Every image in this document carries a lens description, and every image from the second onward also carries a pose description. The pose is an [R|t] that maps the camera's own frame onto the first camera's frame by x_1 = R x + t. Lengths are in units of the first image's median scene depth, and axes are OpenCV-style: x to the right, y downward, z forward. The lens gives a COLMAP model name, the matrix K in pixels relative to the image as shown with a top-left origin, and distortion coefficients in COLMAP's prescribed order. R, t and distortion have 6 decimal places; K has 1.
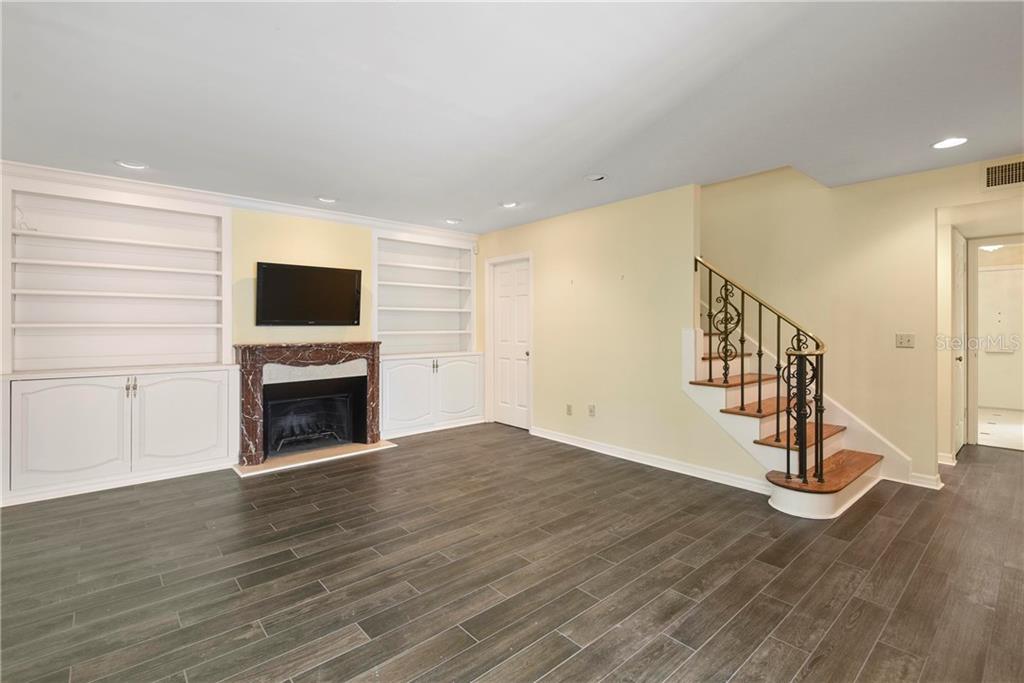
lens RADIAL K [[469.5, 0, 510.9], [0, 469.5, 339.9], [0, 0, 1]] dist [0.011177, -0.002407]
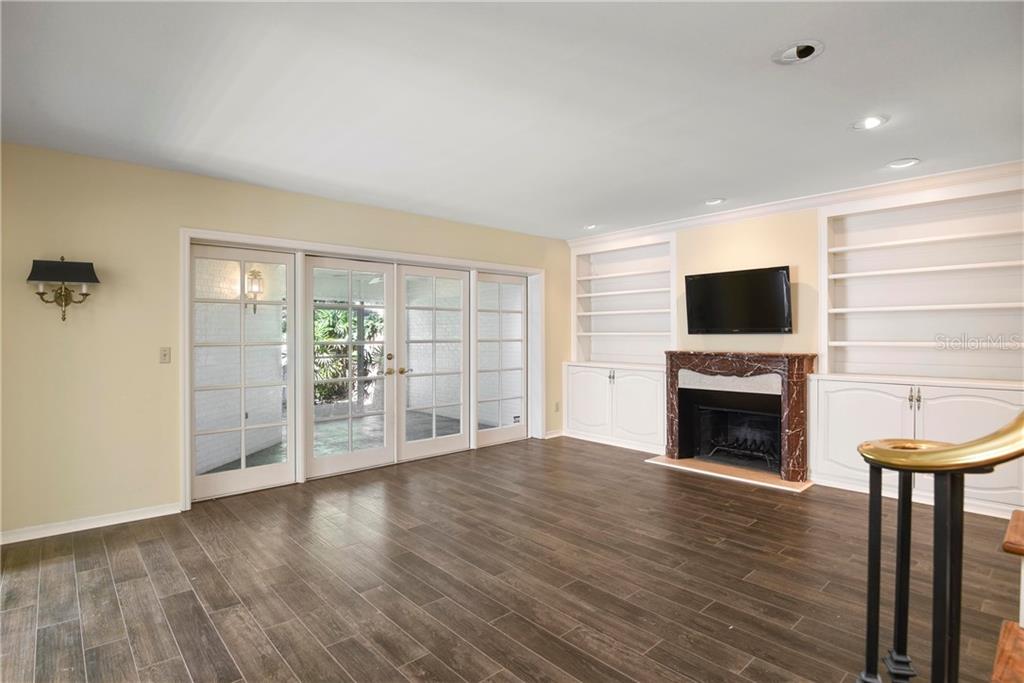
lens RADIAL K [[510.6, 0, 511.8], [0, 510.6, 336.9], [0, 0, 1]] dist [-0.013877, -0.001289]
pose [[0.017670, 0.006025, -0.999826, 0.660098], [-0.028199, 0.999587, 0.005525, -0.019268], [0.999446, 0.028096, 0.017833, 0.598983]]
